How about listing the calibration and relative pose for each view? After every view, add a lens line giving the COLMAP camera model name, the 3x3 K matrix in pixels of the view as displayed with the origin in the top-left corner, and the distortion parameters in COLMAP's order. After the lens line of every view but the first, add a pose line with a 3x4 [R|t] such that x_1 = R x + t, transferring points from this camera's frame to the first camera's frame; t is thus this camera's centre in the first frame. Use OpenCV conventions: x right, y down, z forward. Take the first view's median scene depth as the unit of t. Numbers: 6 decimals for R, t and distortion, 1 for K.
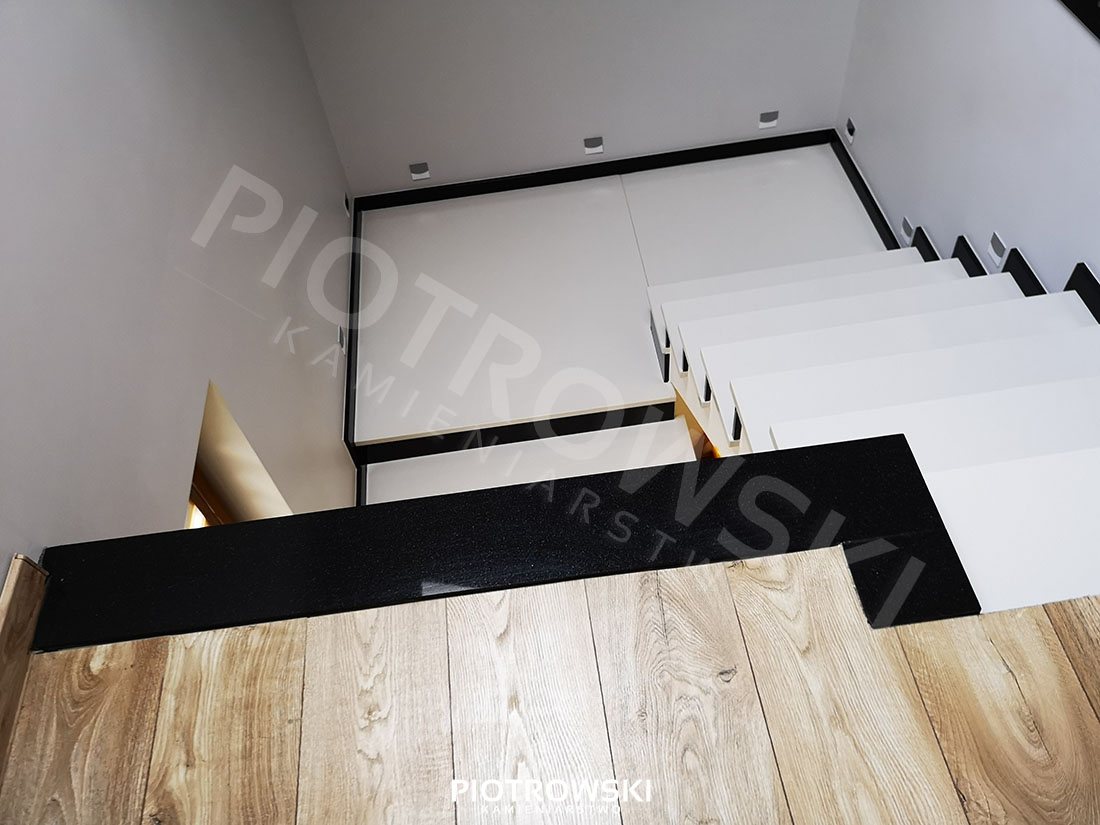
lens RADIAL K [[912.1, 0, 525.4], [0, 912.1, 411.5], [0, 0, 1]] dist [-0.031805, -0.010660]
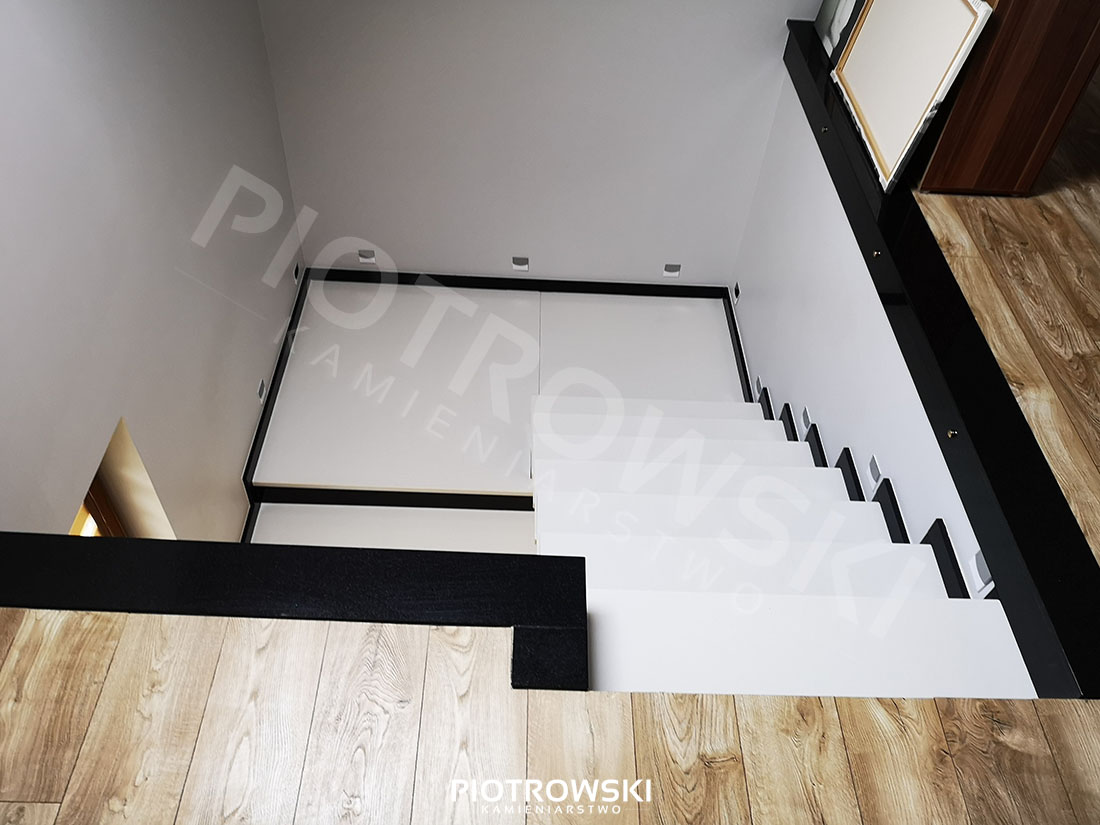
lens RADIAL K [[920.9, 0, 549.9], [0, 920.9, 382.4], [0, 0, 1]] dist [-0.032659, -0.007150]
pose [[0.981584, 0.184514, 0.049470, 0.272654], [-0.178496, 0.978149, -0.106604, -0.090312], [-0.068059, 0.095811, 0.993070, -0.491347]]
